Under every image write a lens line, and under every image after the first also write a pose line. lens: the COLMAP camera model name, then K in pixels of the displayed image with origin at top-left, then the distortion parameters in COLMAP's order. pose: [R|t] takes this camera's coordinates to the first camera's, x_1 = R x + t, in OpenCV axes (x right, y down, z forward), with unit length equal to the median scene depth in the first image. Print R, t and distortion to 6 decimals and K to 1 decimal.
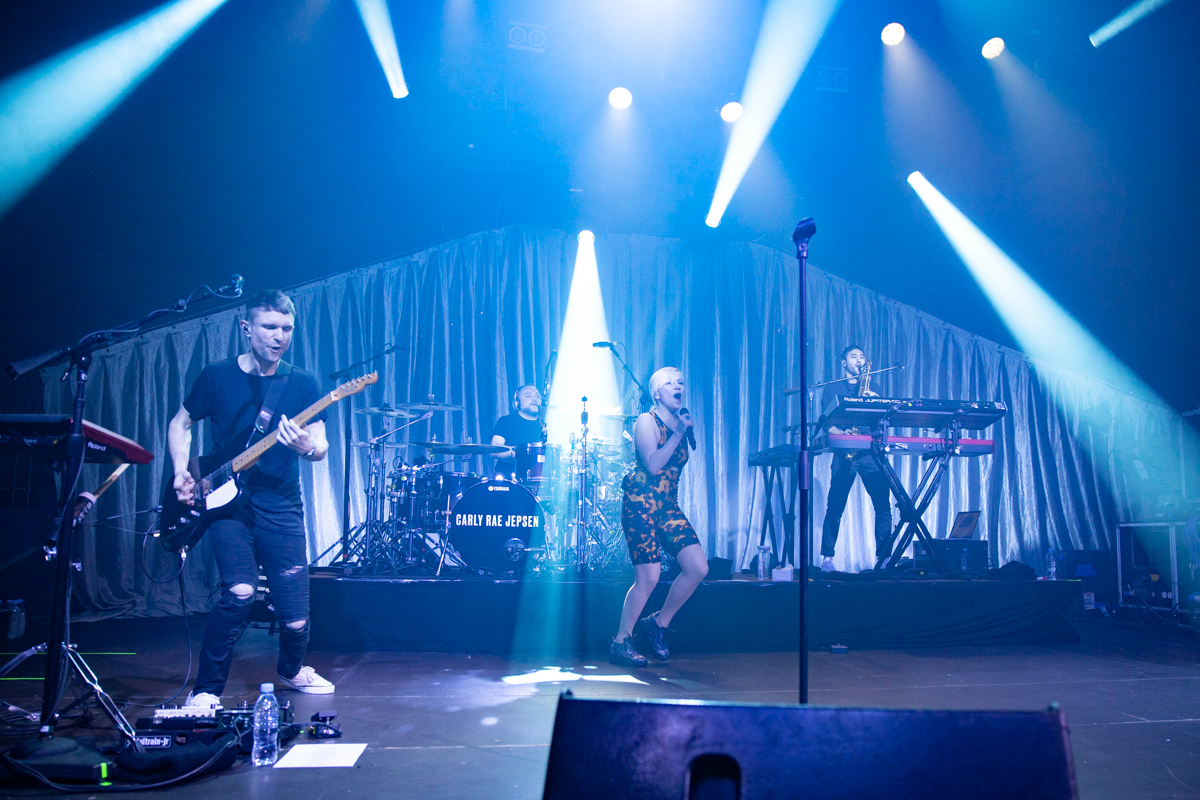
lens RADIAL K [[888.1, 0, 628.6], [0, 888.1, 431.3], [0, 0, 1]] dist [-0.121864, 0.106379]
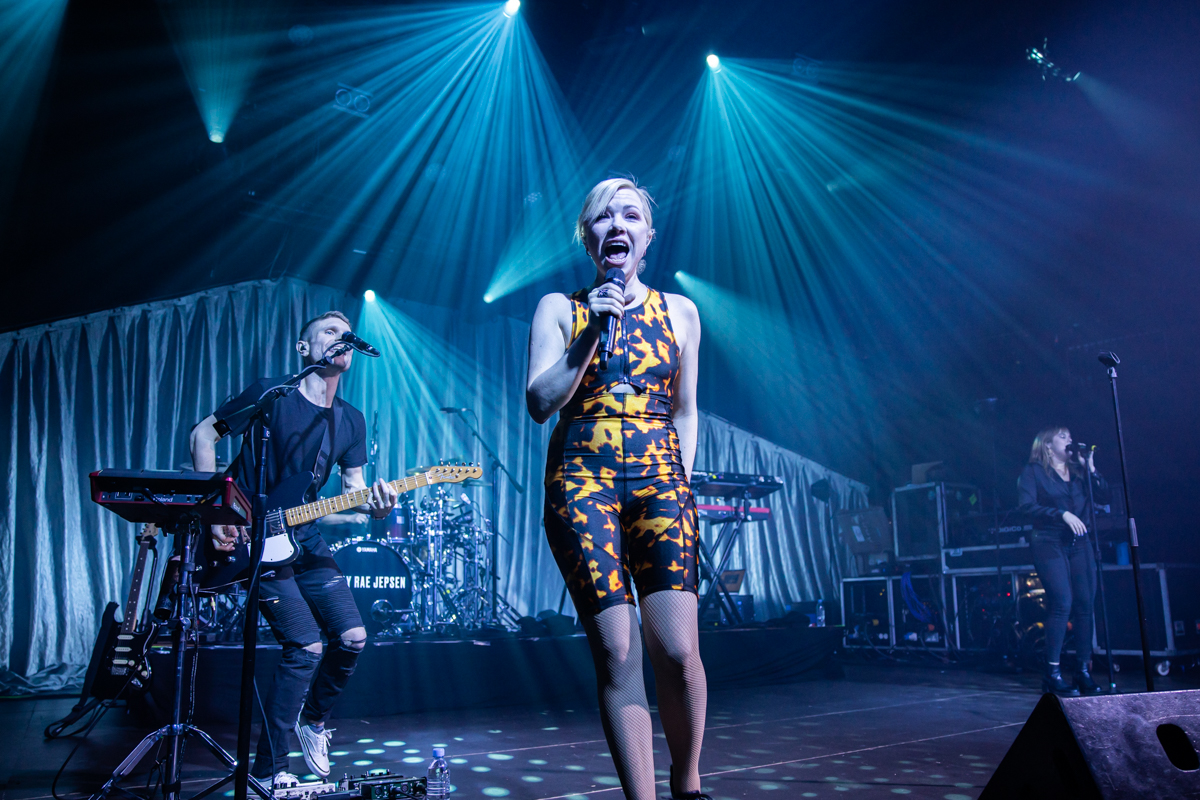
lens RADIAL K [[865.2, 0, 617.0], [0, 865.2, 415.7], [0, 0, 1]] dist [-0.108481, 0.080582]
pose [[0.925196, 0.055729, 0.375377, -0.209377], [-0.021943, 0.995360, -0.093688, -0.001060], [-0.378856, 0.078443, 0.922125, -0.005806]]
